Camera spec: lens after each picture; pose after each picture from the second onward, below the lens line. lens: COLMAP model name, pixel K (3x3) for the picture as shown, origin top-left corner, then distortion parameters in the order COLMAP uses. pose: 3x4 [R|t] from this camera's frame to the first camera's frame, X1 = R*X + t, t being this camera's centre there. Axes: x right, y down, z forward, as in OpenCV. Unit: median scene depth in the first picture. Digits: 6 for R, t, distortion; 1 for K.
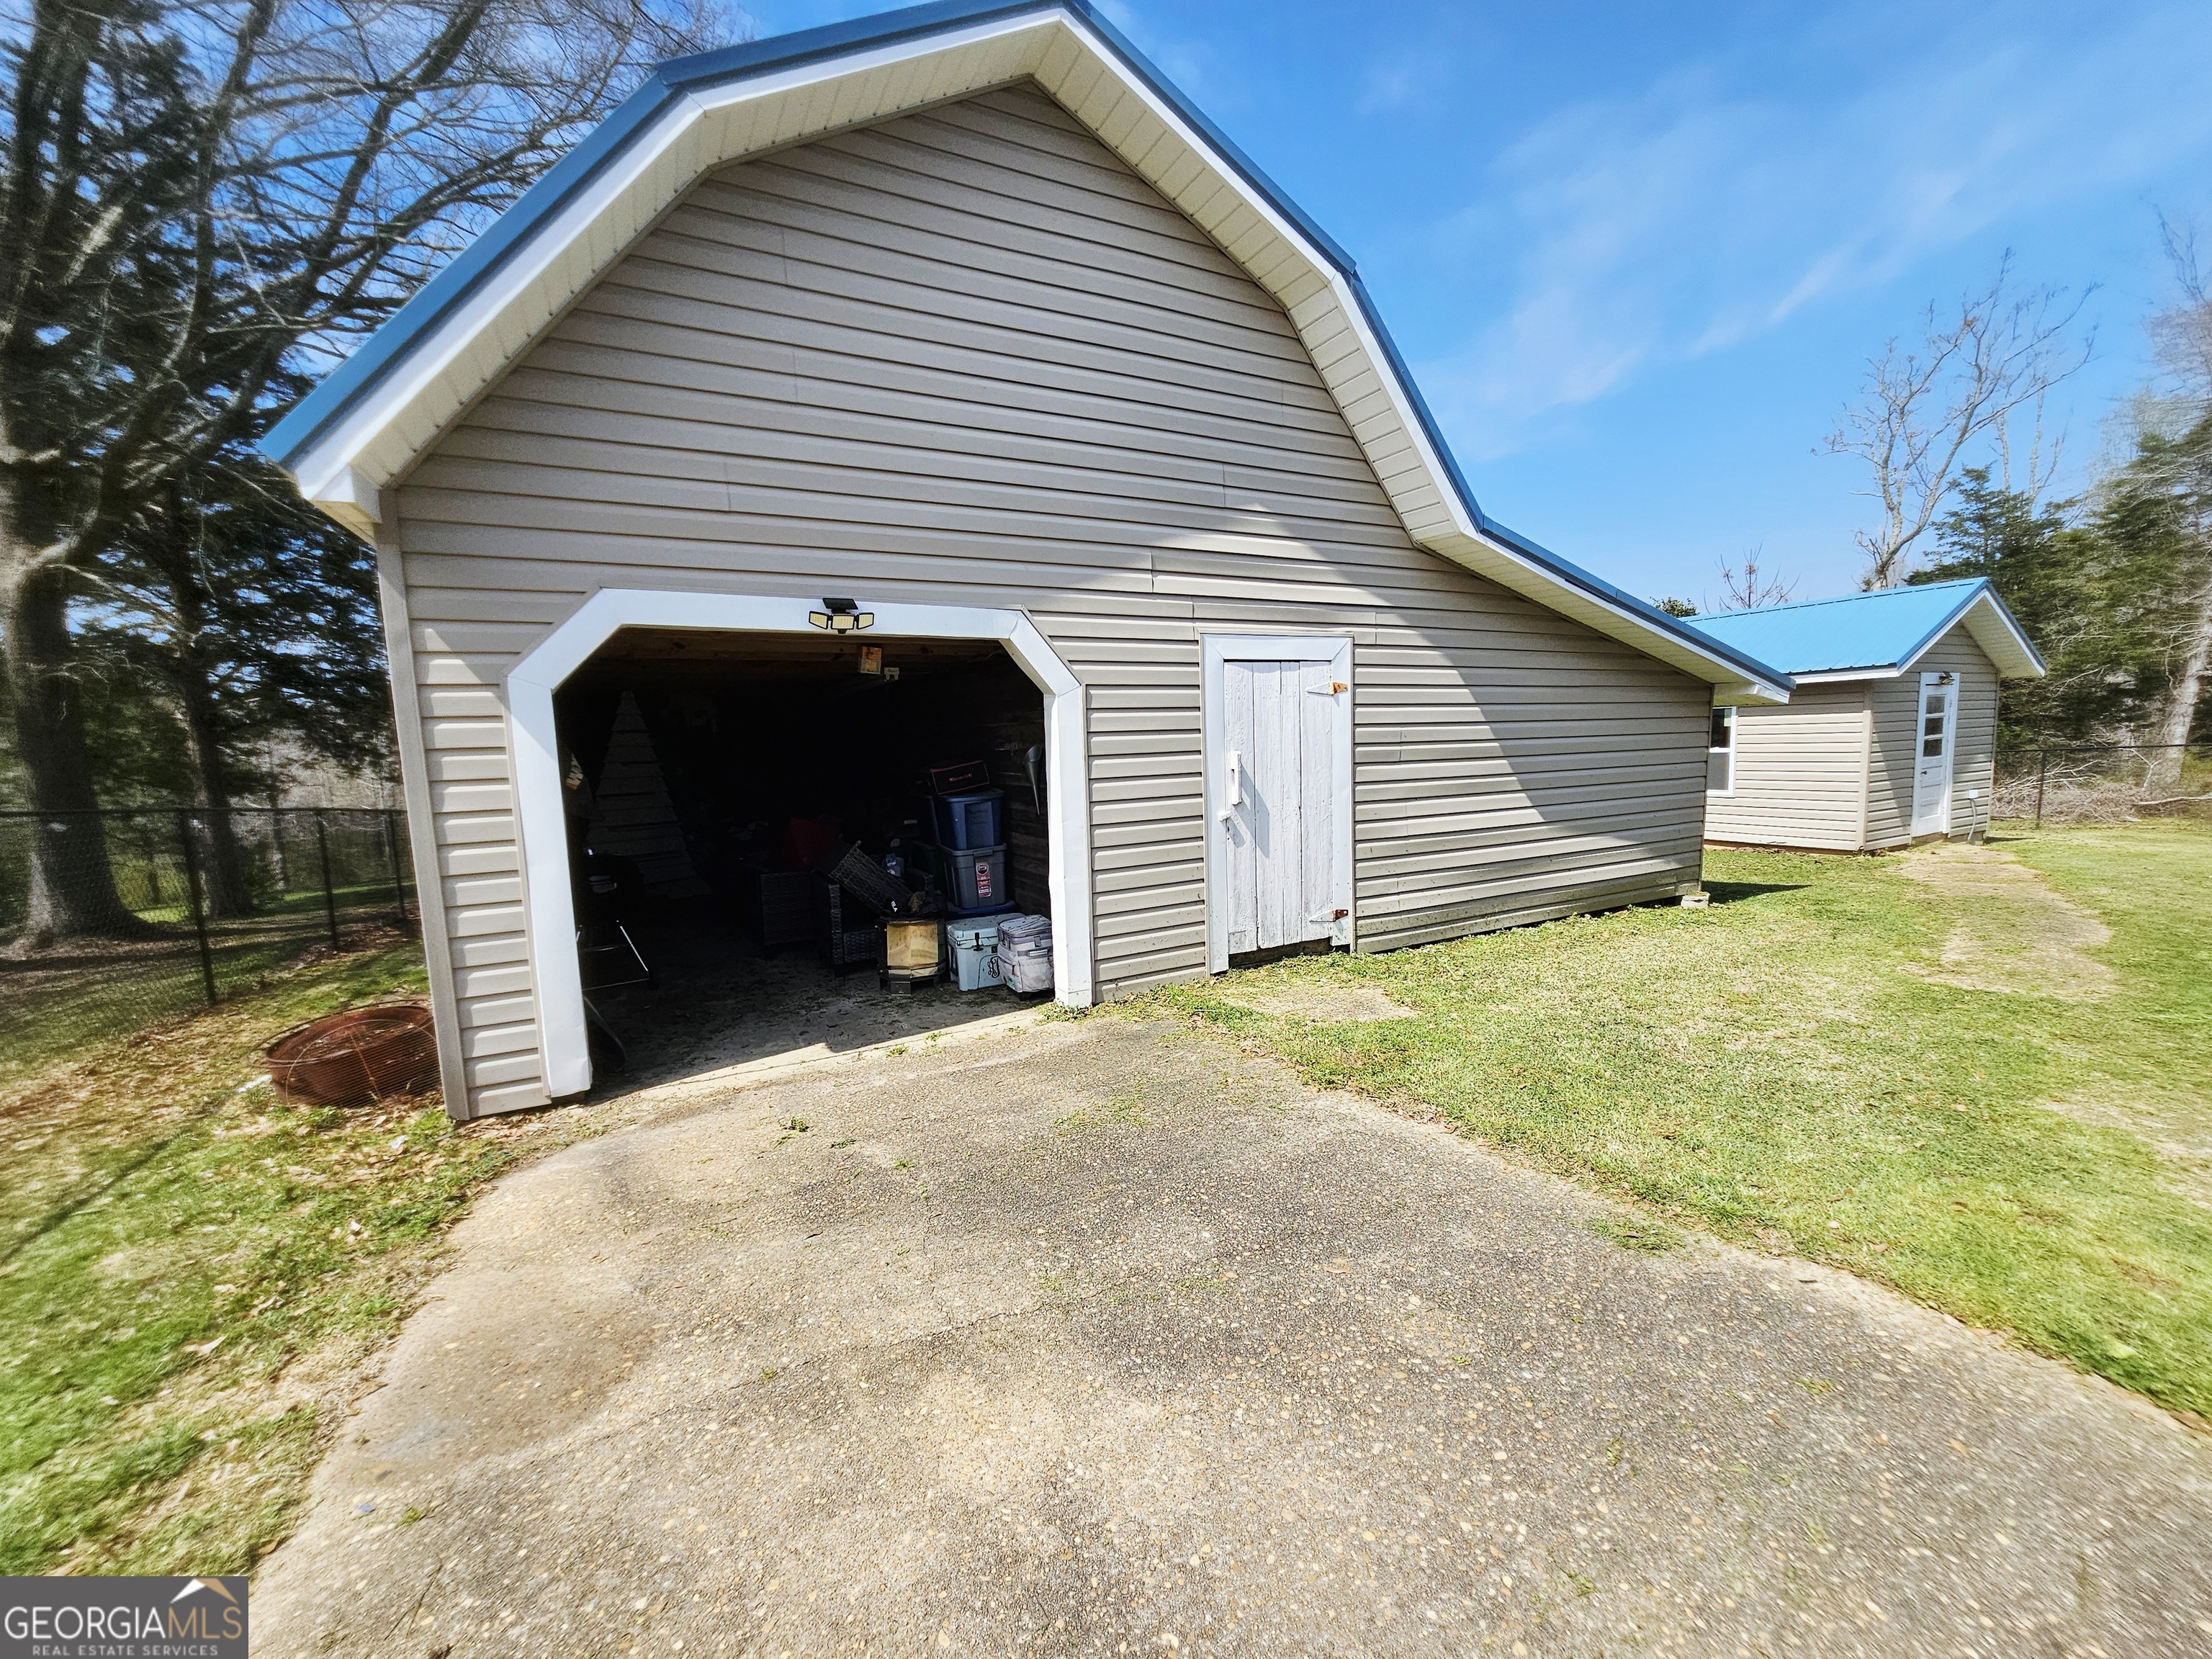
lens RADIAL K [[892.2, 0, 1106.0], [0, 892.2, 829.5], [0, 0, 1]] dist [-0.001190, -0.000546]
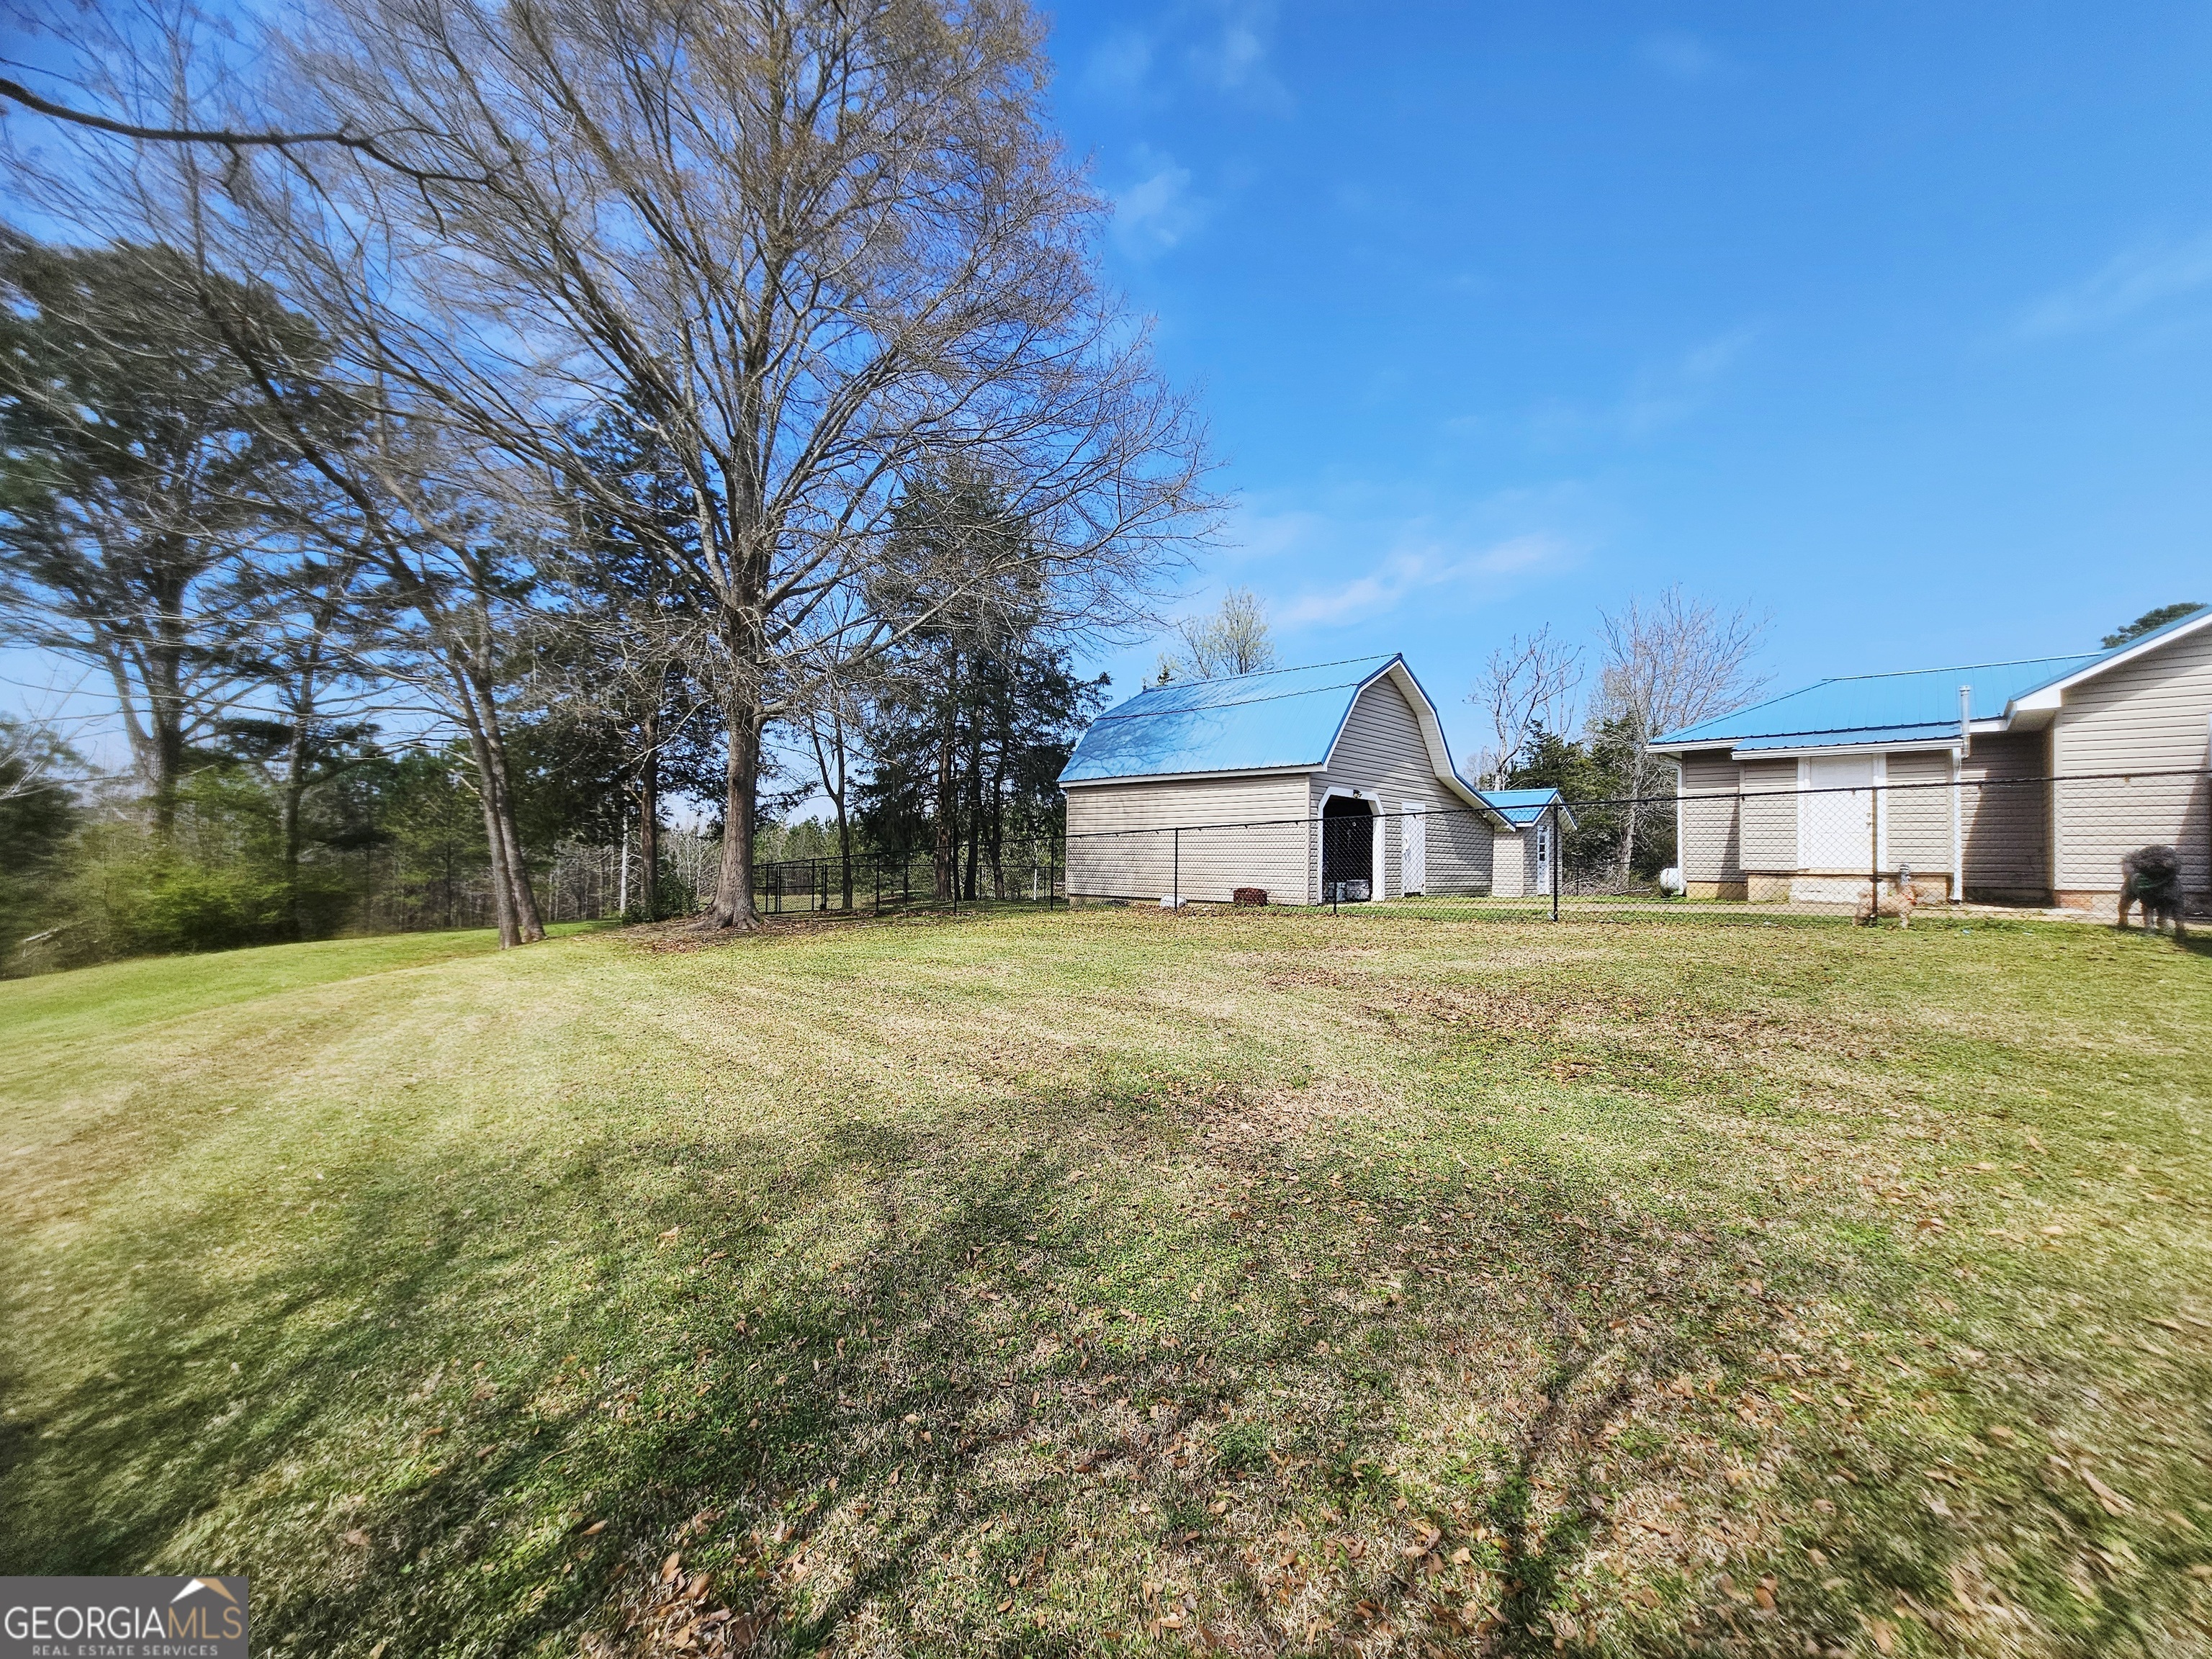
lens RADIAL K [[892.2, 0, 1106.0], [0, 892.2, 829.5], [0, 0, 1]] dist [-0.001190, -0.000546]
pose [[0.944816, 0.054201, 0.323085, -0.625944], [-0.009464, 0.990323, -0.138461, 0.116132], [-0.327463, 0.127762, 0.936186, -0.567006]]
